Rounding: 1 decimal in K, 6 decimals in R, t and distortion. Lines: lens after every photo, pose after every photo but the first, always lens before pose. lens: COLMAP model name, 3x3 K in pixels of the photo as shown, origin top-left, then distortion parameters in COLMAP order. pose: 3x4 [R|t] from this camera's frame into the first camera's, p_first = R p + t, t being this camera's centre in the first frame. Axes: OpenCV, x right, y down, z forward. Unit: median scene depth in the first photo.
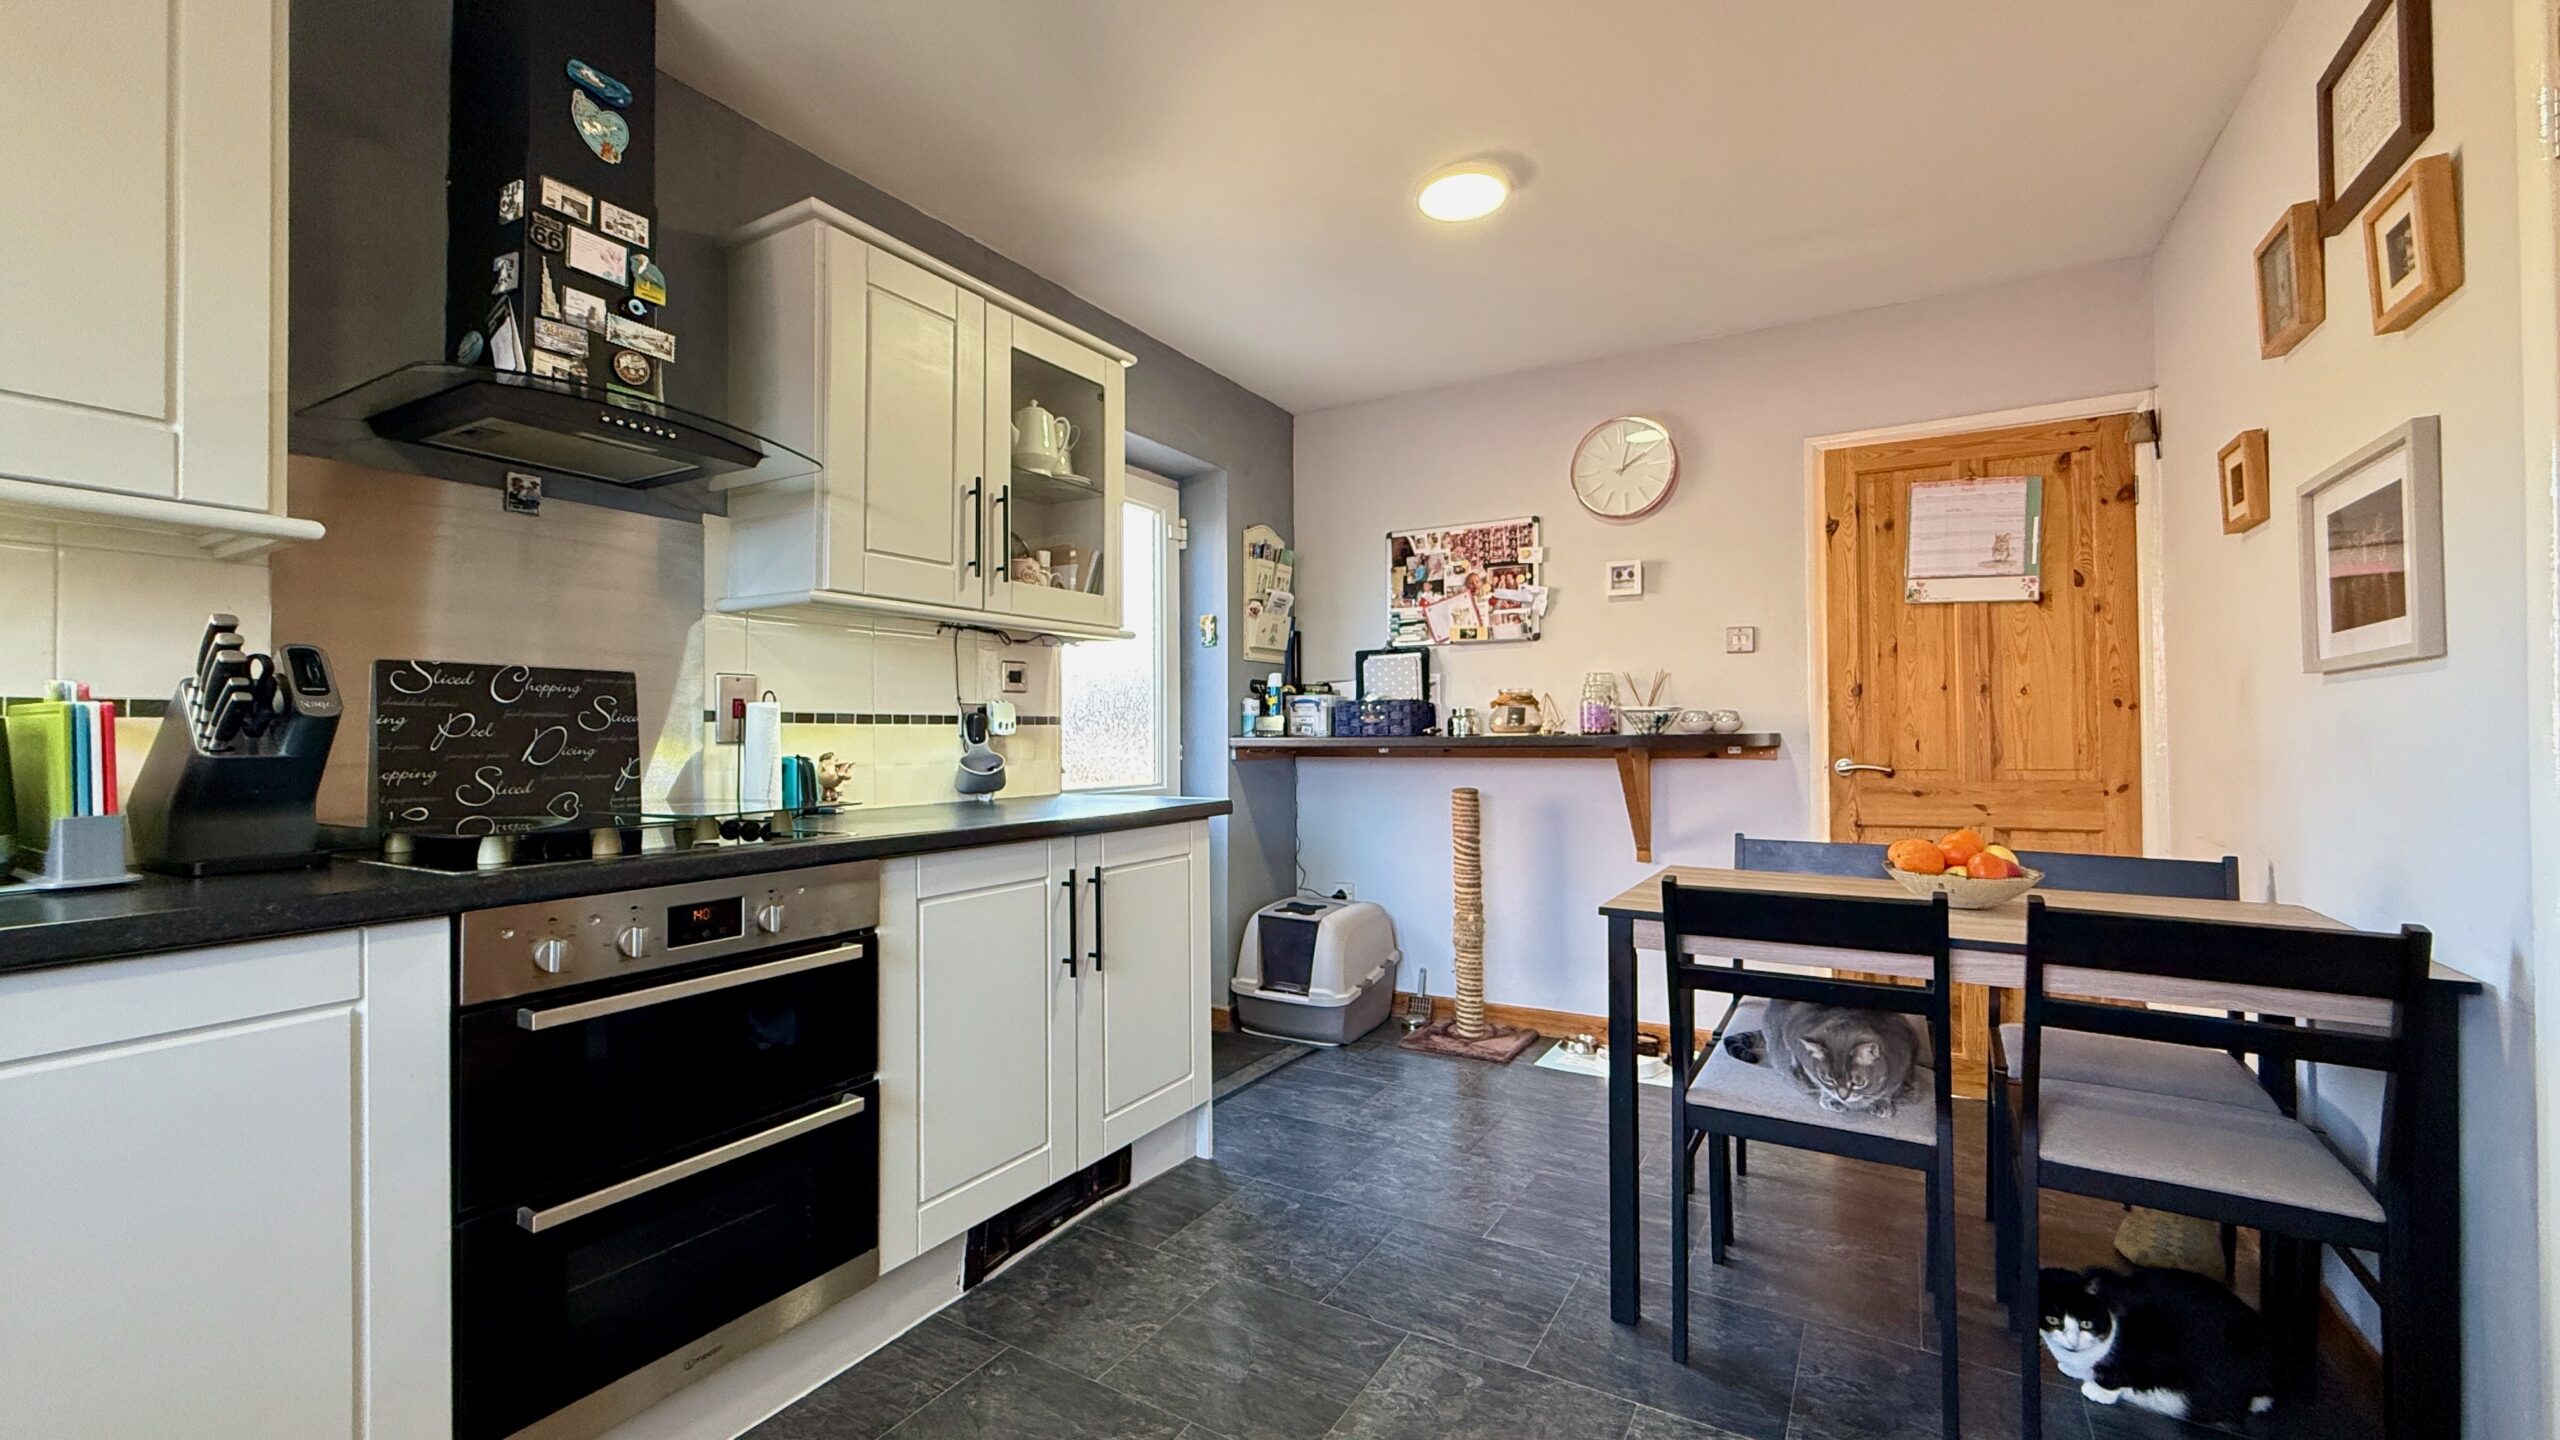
lens RADIAL K [[1021.7, 0, 1280.7], [0, 1021.7, 723.5], [0, 0, 1]] dist [0.001192, 0.000004]
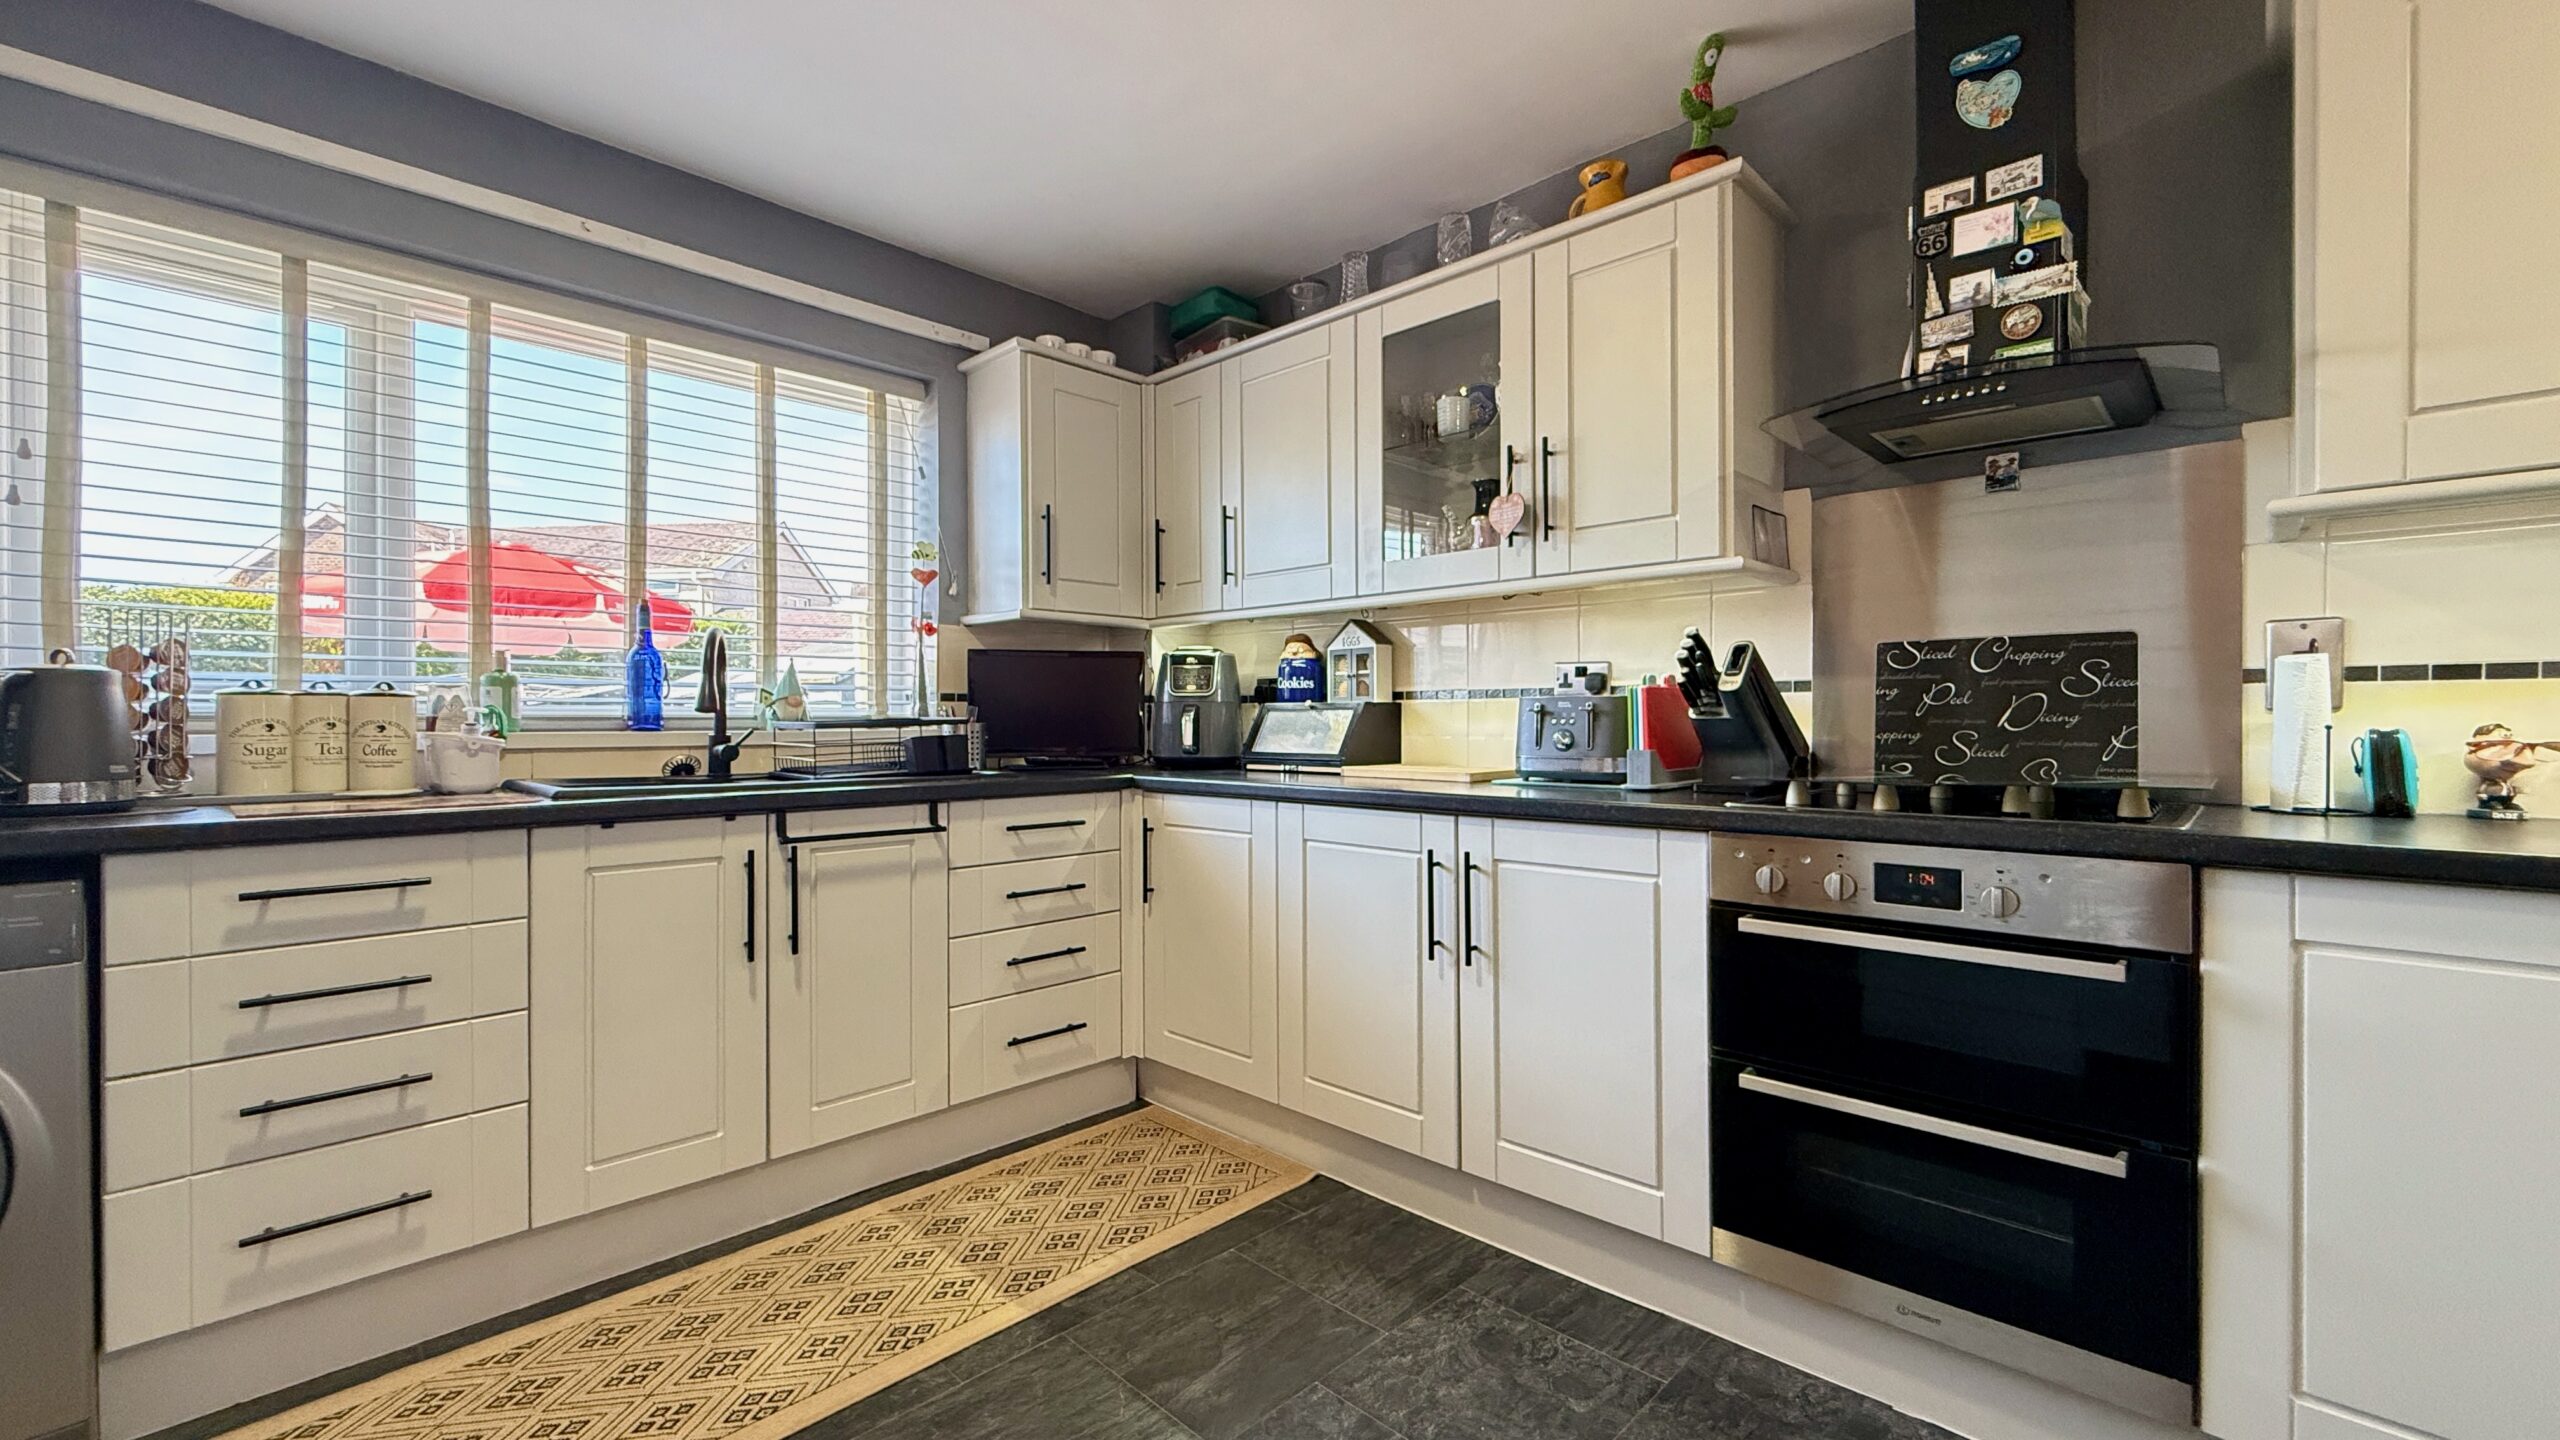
lens RADIAL K [[1021.7, 0, 1275.1], [0, 1021.7, 724.5], [0, 0, 1]] dist [0.001192, 0.000004]
pose [[-0.241611, 0.012618, -0.970291, 0.267419], [0.016316, 0.999827, 0.008939, 0.007478], [0.970236, -0.013671, -0.241775, 0.300989]]
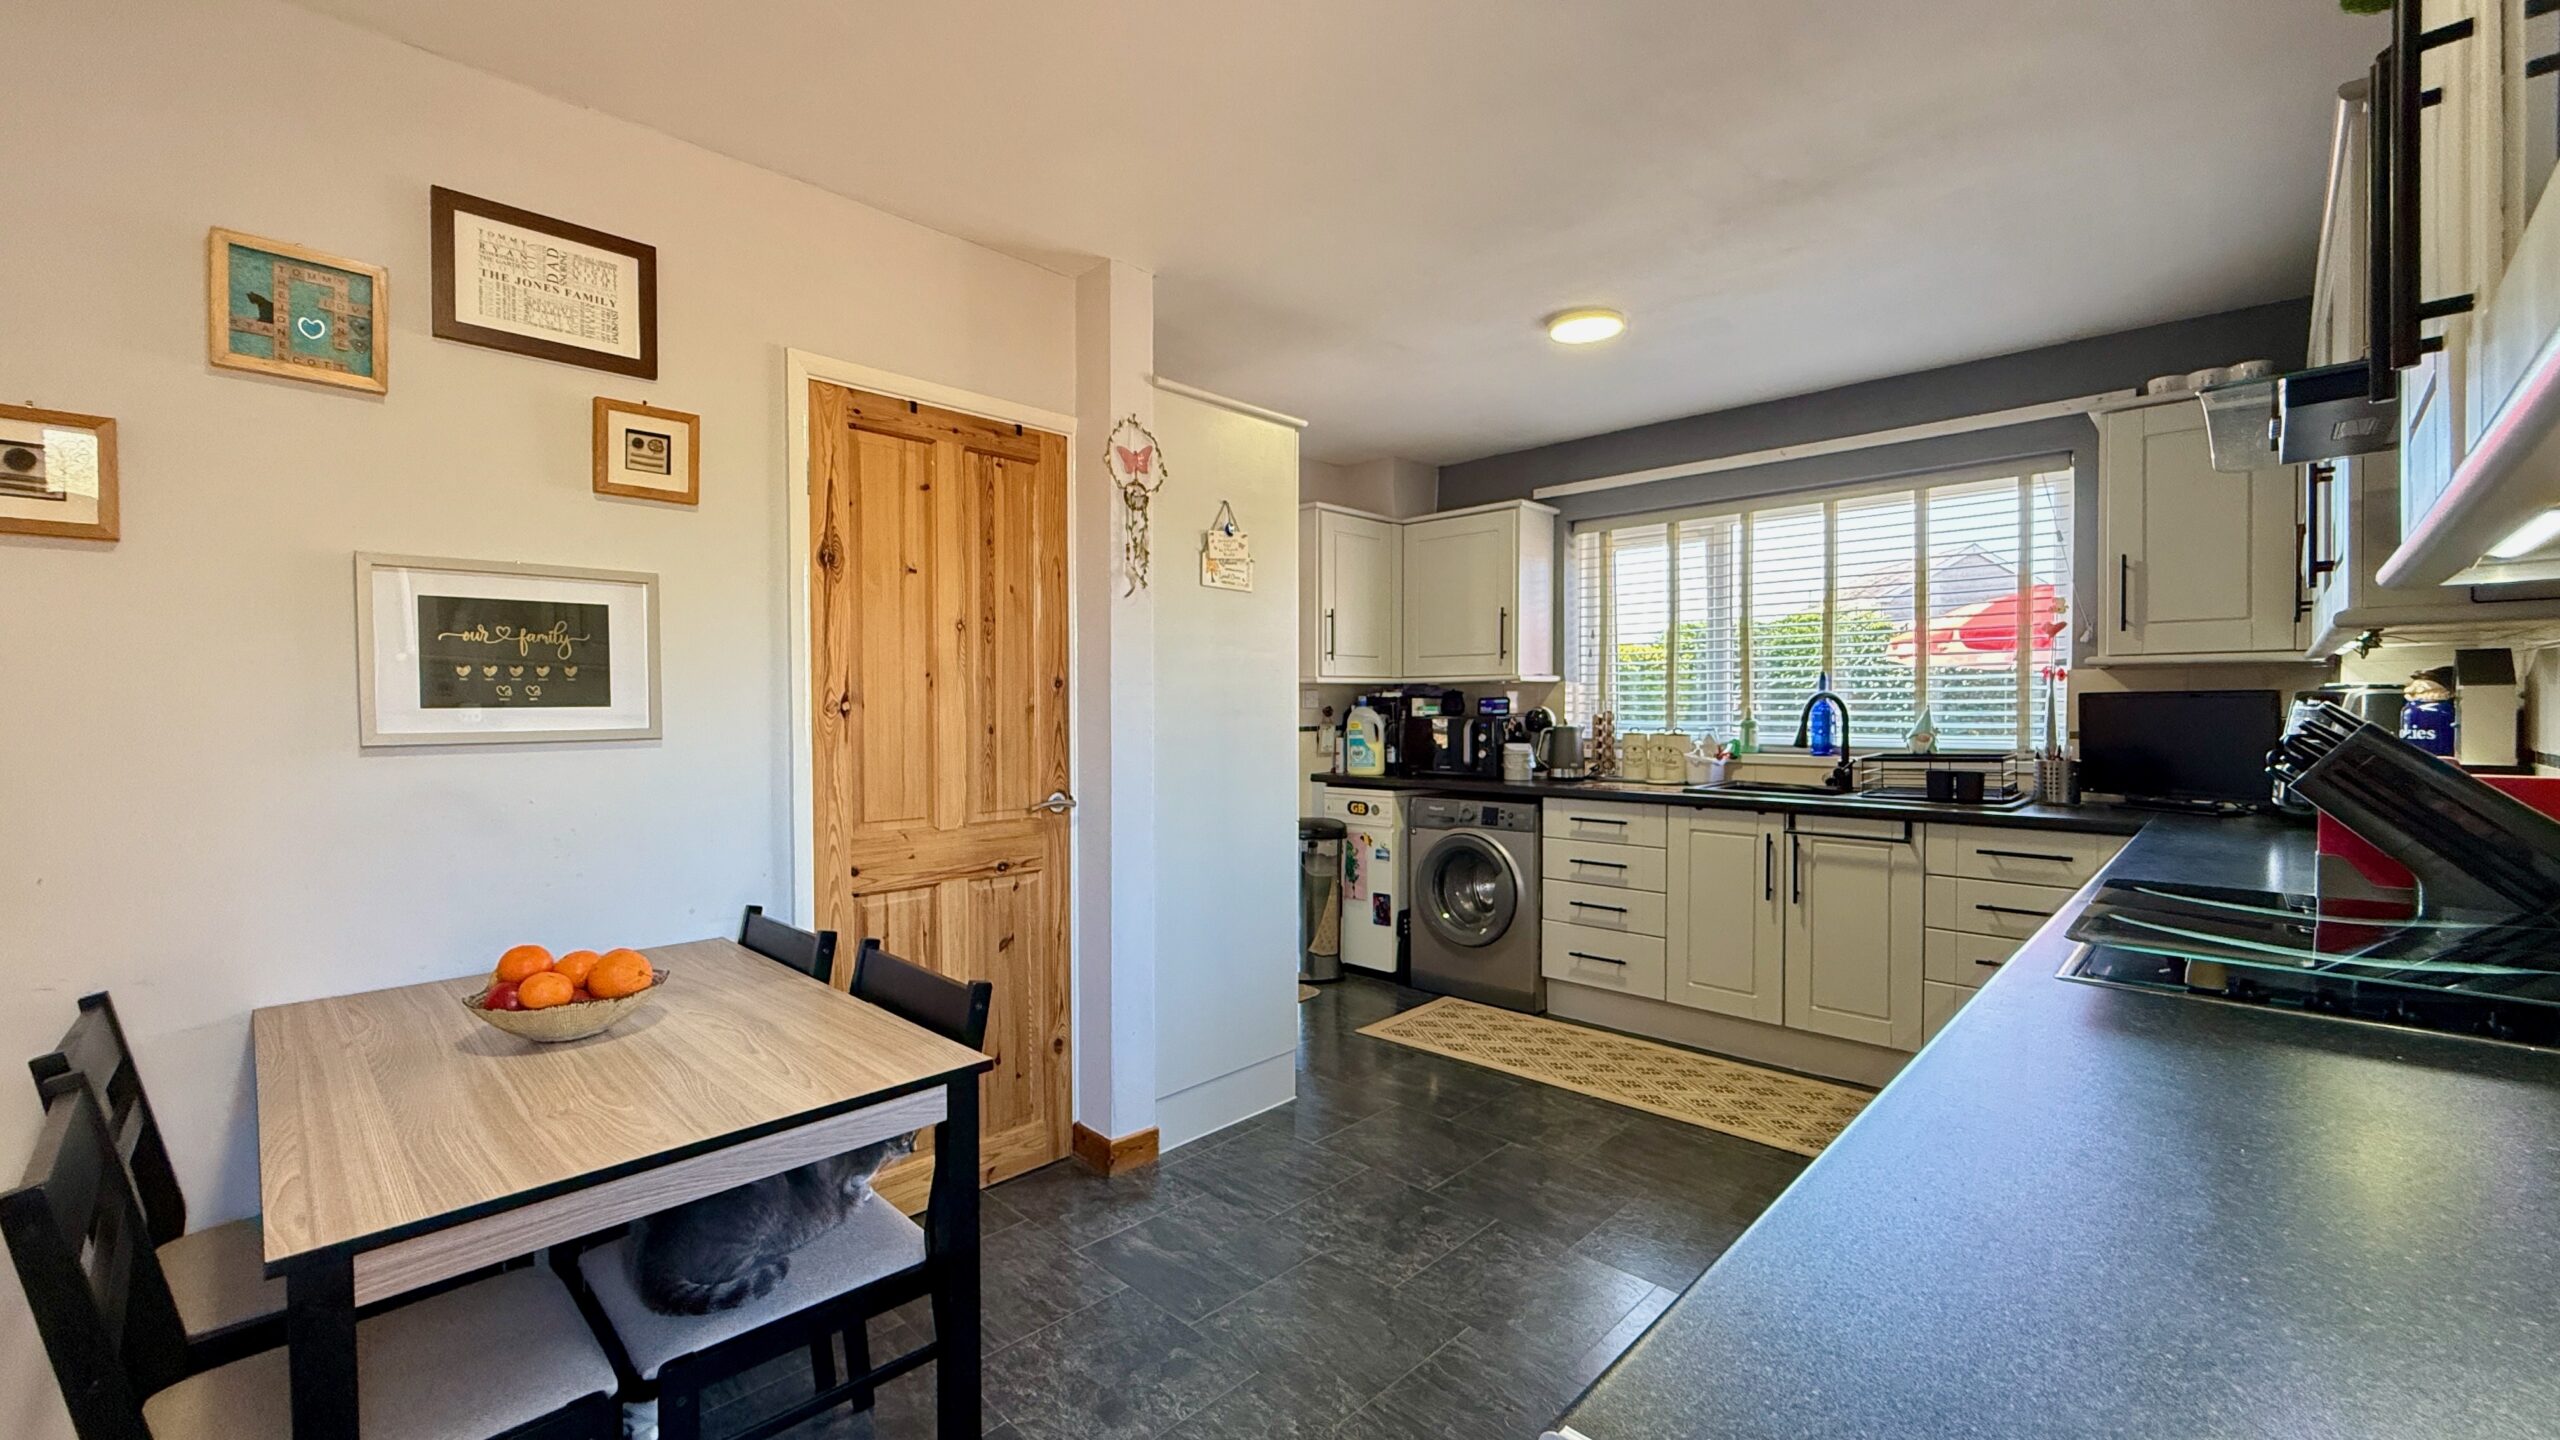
lens RADIAL K [[1021.7, 0, 1286.7], [0, 1021.7, 717.8], [0, 0, 1]] dist [0.001192, 0.000004]
pose [[-0.973516, 0.007557, 0.228495, -0.040561], [0.007618, 0.999971, -0.000616, -0.039753], [-0.228493, 0.001141, -0.973545, 1.013052]]
